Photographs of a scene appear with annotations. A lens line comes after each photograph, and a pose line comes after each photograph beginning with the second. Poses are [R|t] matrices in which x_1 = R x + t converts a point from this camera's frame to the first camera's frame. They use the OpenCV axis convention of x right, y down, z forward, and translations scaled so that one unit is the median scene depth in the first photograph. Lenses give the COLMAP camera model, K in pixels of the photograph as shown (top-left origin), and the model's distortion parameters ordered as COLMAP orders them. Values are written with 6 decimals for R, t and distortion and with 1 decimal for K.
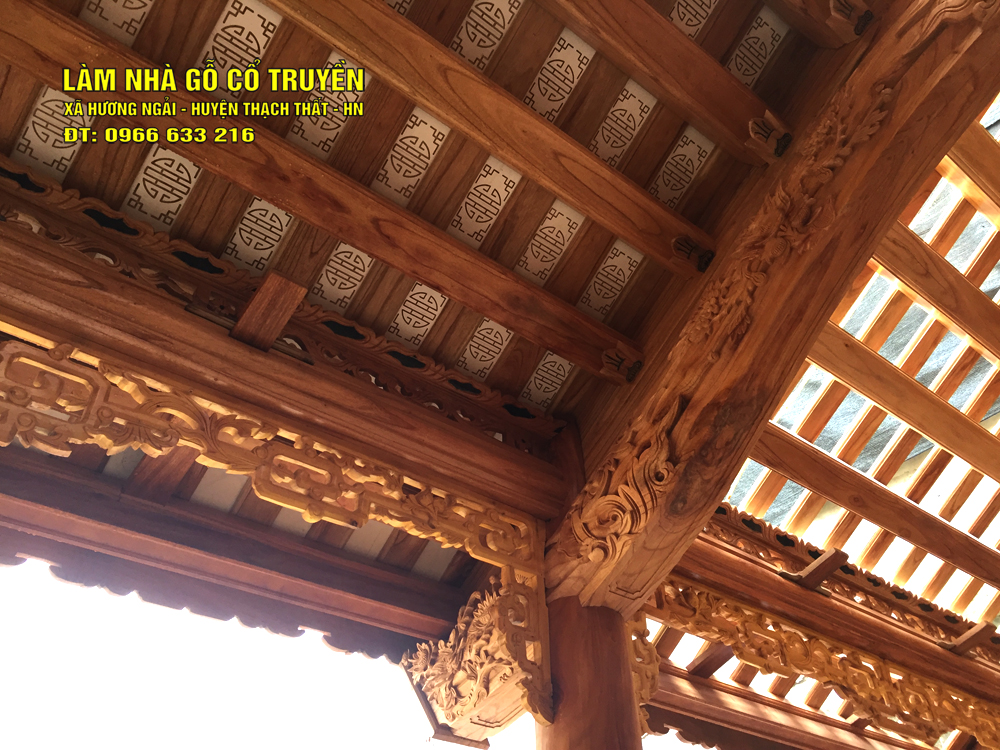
lens RADIAL K [[862.4, 0, 500.0], [0, 862.4, 375.0], [0, 0, 1]] dist [0.094489, -0.126715]
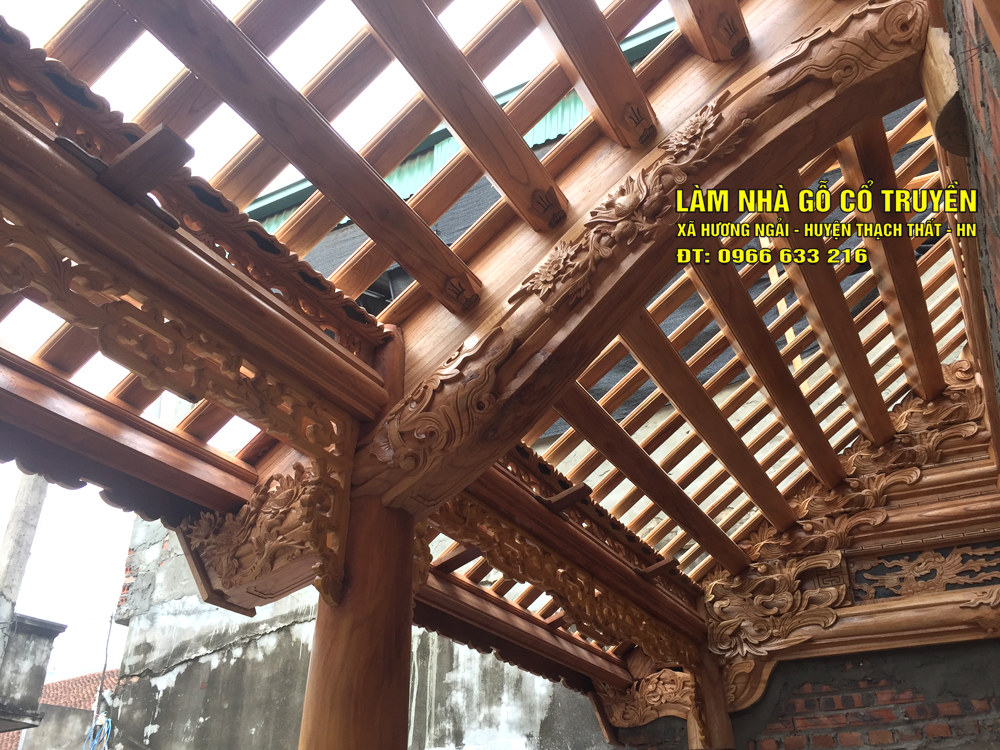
lens RADIAL K [[862.4, 0, 500.0], [0, 862.4, 375.0], [0, 0, 1]] dist [0.094489, -0.126715]
pose [[0.930178, 0.198759, 0.308650, -0.118035], [-0.238468, 0.966357, 0.096373, -0.027889], [-0.279111, -0.163247, 0.946281, -0.036834]]
